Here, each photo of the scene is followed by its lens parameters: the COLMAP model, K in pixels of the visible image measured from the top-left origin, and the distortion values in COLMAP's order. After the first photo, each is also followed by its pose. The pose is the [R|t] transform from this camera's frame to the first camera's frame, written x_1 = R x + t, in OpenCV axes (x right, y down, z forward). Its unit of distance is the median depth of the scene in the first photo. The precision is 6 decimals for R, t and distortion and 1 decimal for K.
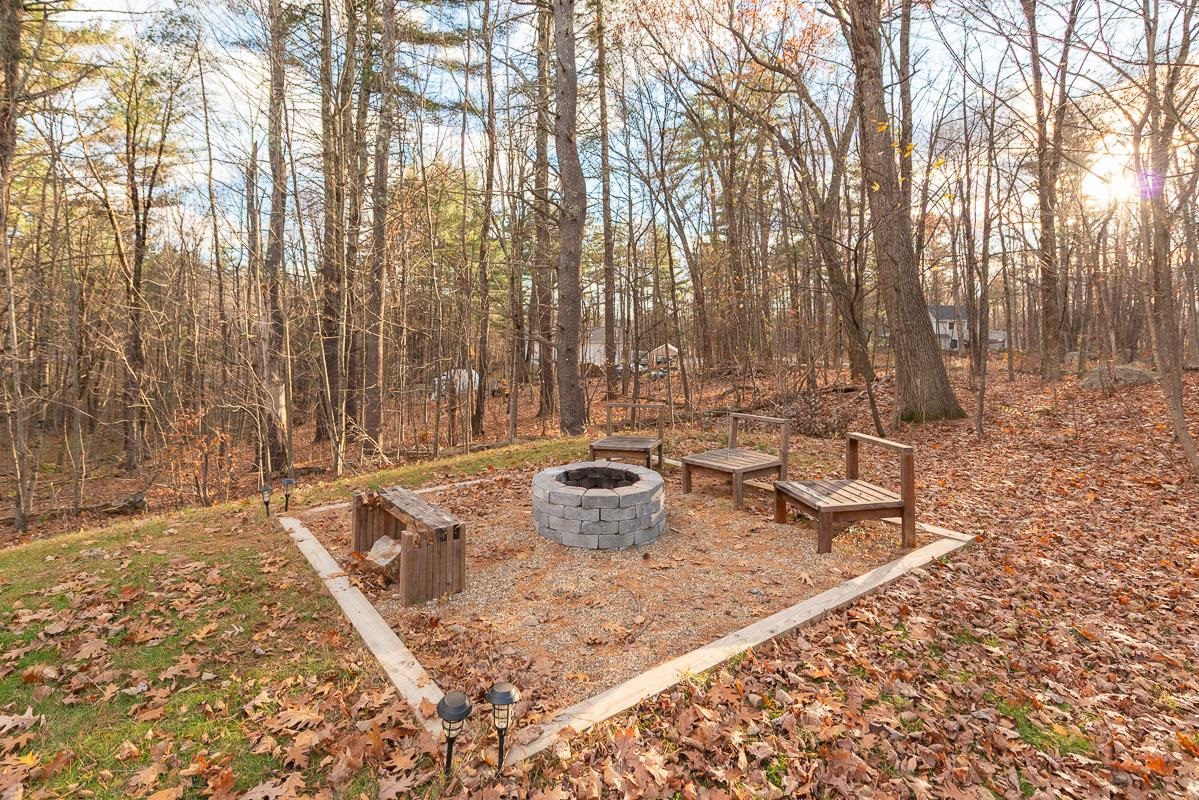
lens RADIAL K [[516.9, 0, 599.5], [0, 516.9, 400.0], [0, 0, 1]] dist [0.008059, 0.000135]
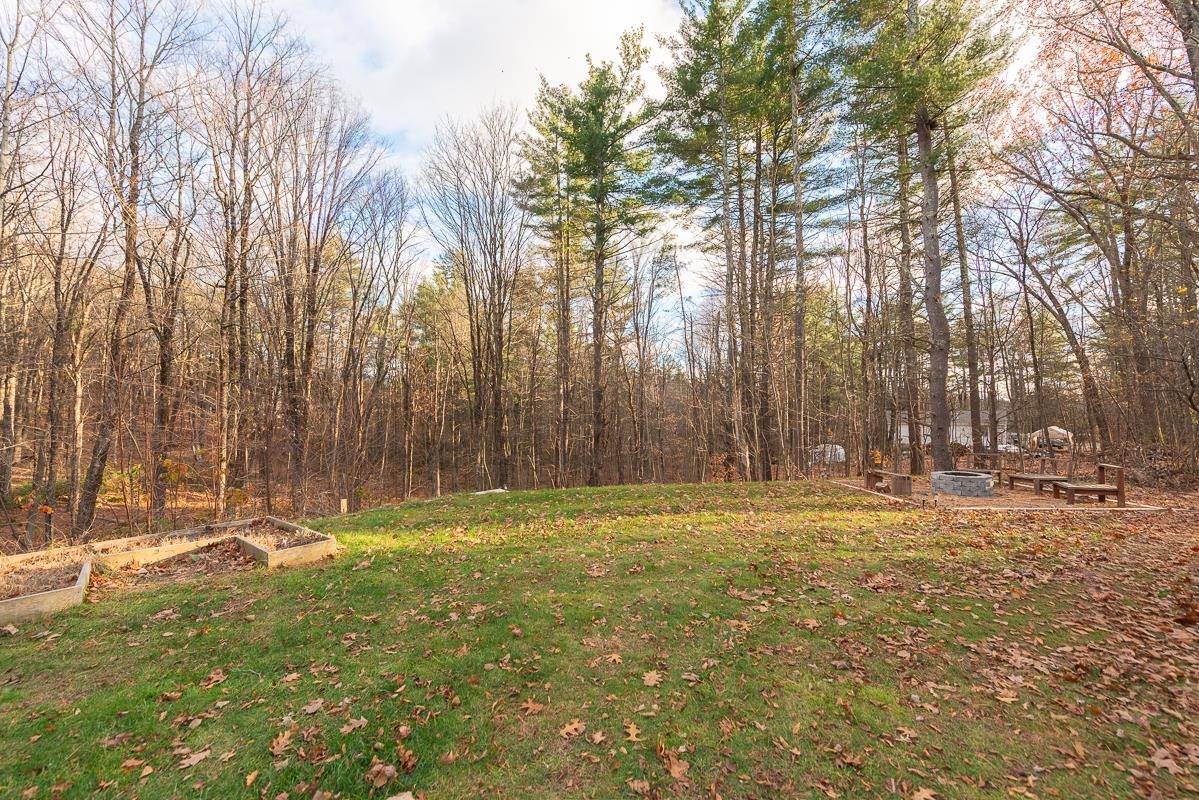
lens RADIAL K [[516.9, 0, 599.5], [0, 516.9, 400.0], [0, 0, 1]] dist [0.008059, 0.000135]
pose [[0.815153, -0.028870, -0.578526, 0.006399], [-0.066474, 0.987496, -0.142942, 0.049448], [0.575419, 0.154976, 0.803041, -0.387976]]
